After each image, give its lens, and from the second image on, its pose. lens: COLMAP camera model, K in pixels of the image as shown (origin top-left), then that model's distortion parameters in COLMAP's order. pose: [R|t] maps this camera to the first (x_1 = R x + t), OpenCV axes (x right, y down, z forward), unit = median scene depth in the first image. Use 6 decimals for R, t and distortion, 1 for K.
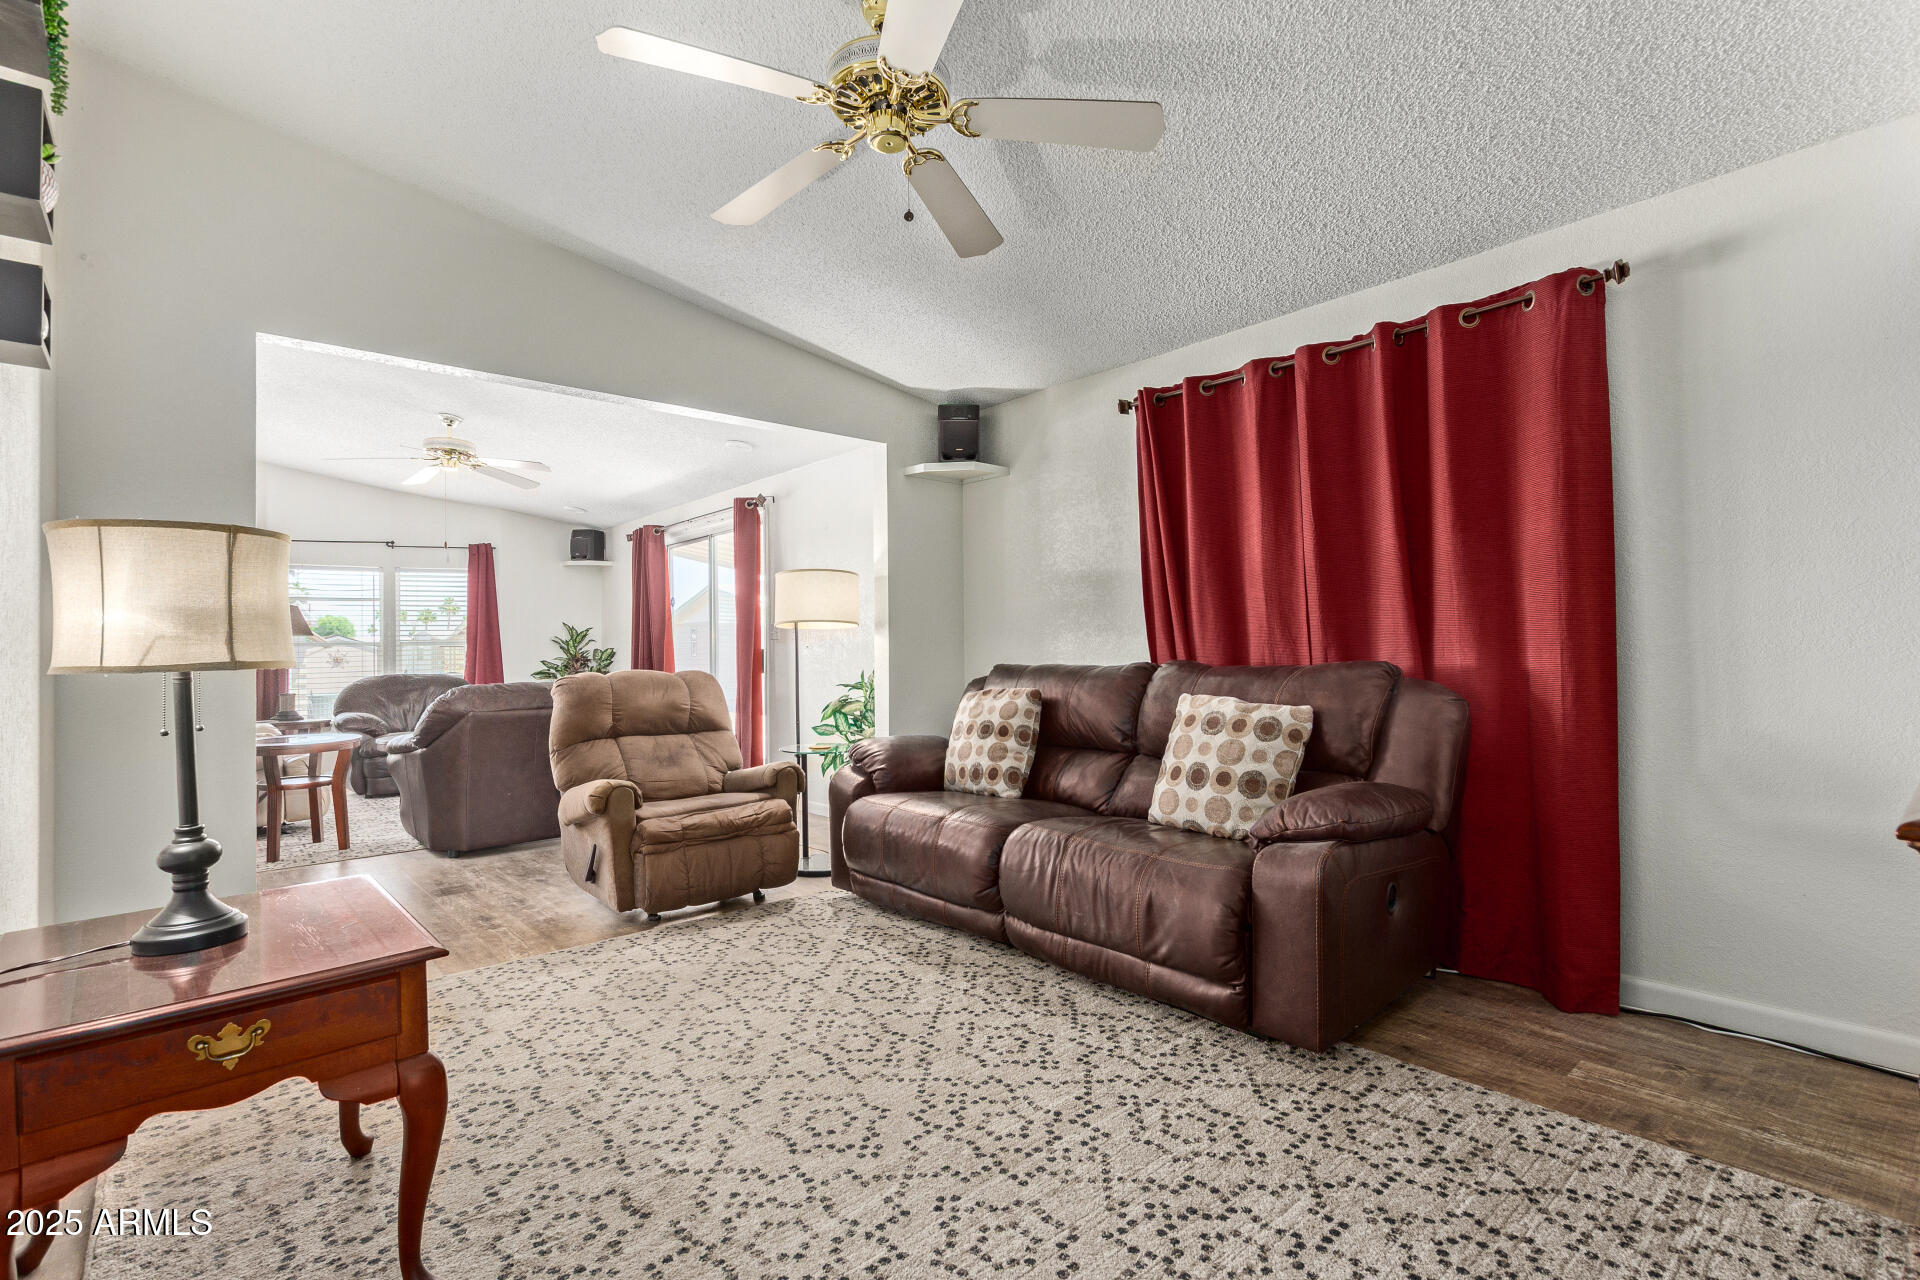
lens RADIAL K [[889.9, 0, 968.2], [0, 889.9, 638.1], [0, 0, 1]] dist [0.014389, -0.007960]
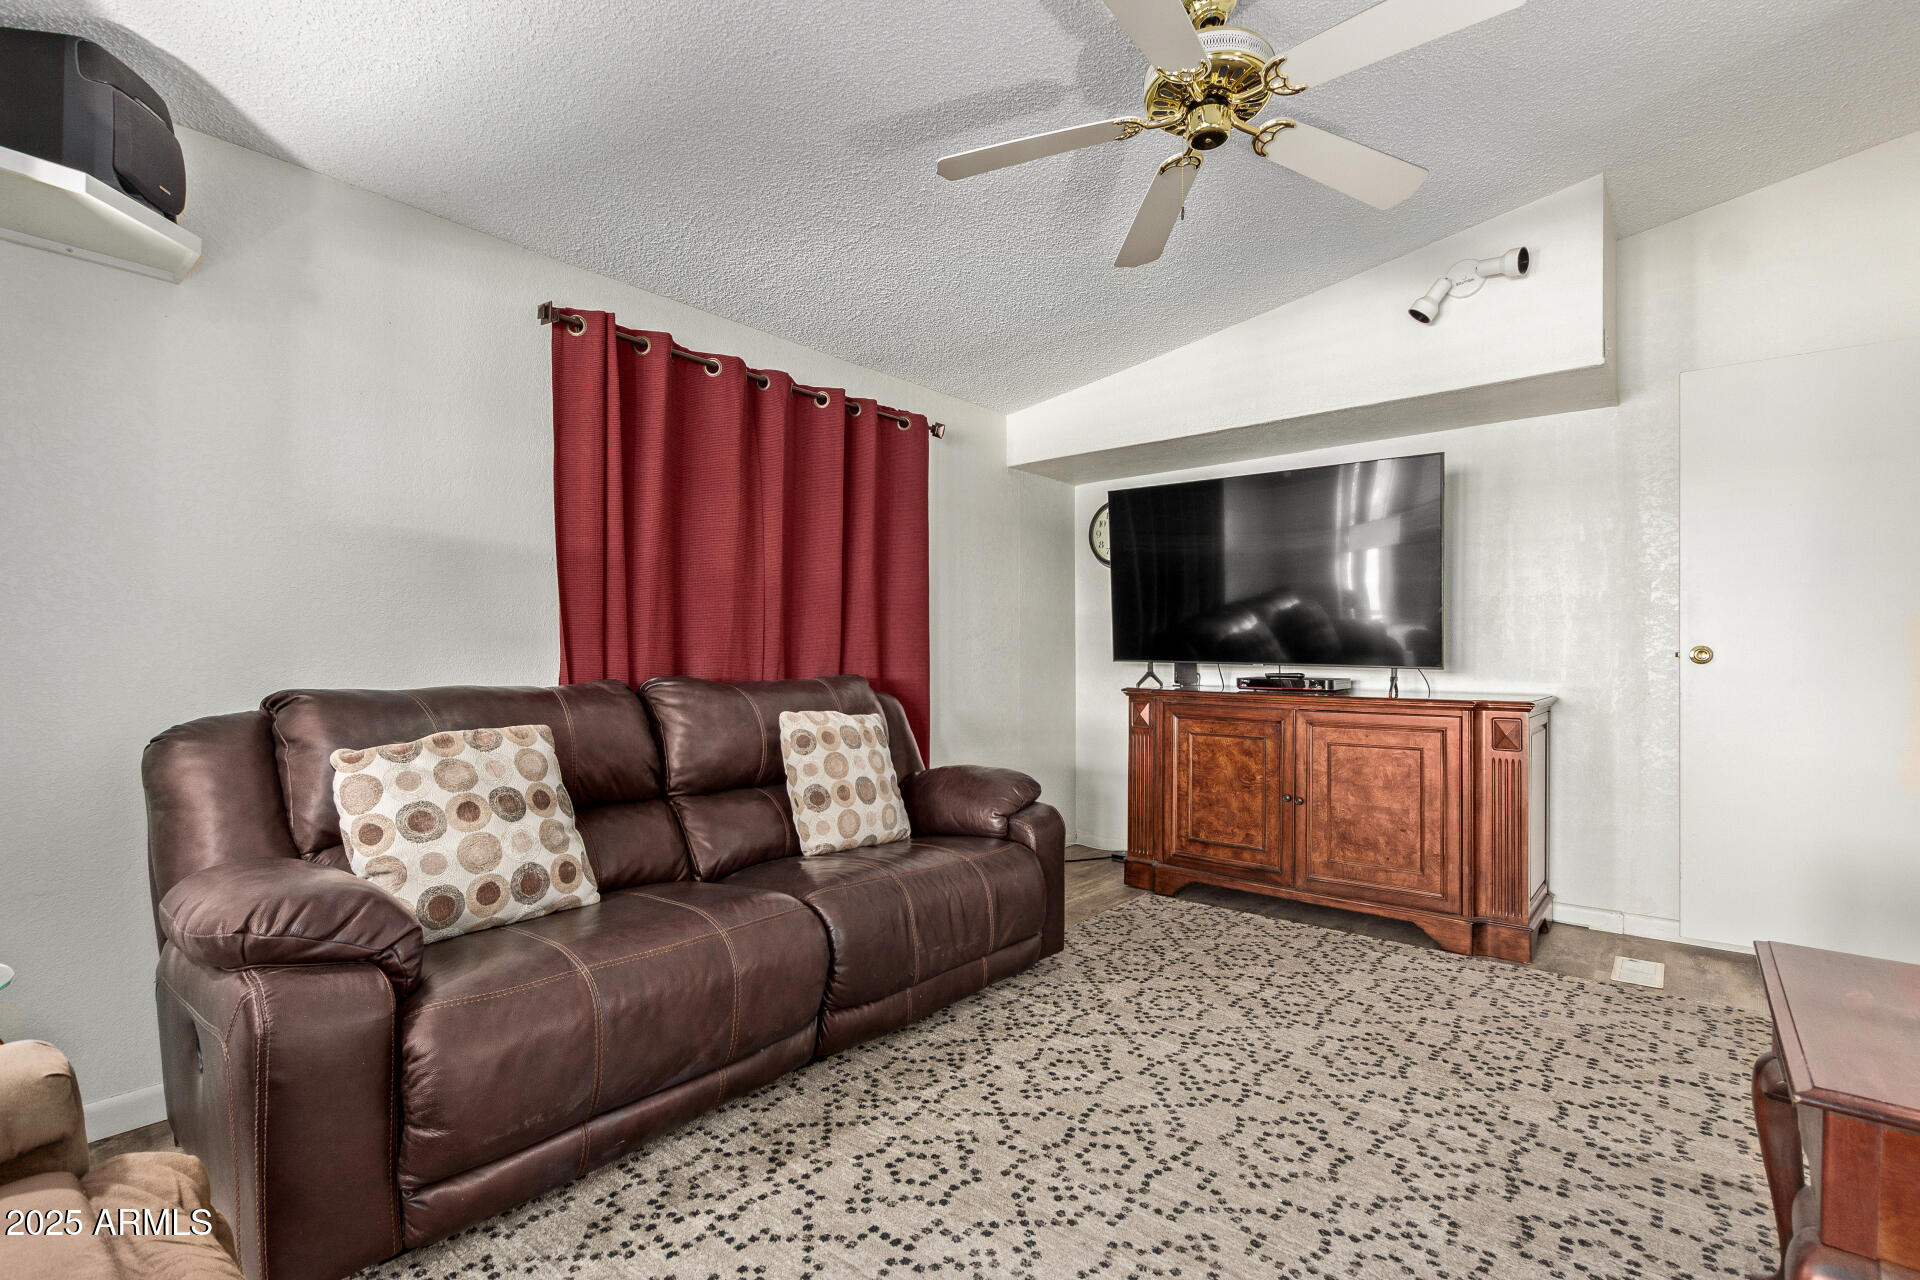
lens RADIAL K [[889.9, 0, 968.2], [0, 889.9, 638.1], [0, 0, 1]] dist [0.014389, -0.007960]
pose [[-0.155056, 0.036624, 0.987227, -0.909331], [-0.010141, 0.999201, -0.038661, 0.028516], [-0.987854, -0.016006, -0.154561, 1.264423]]
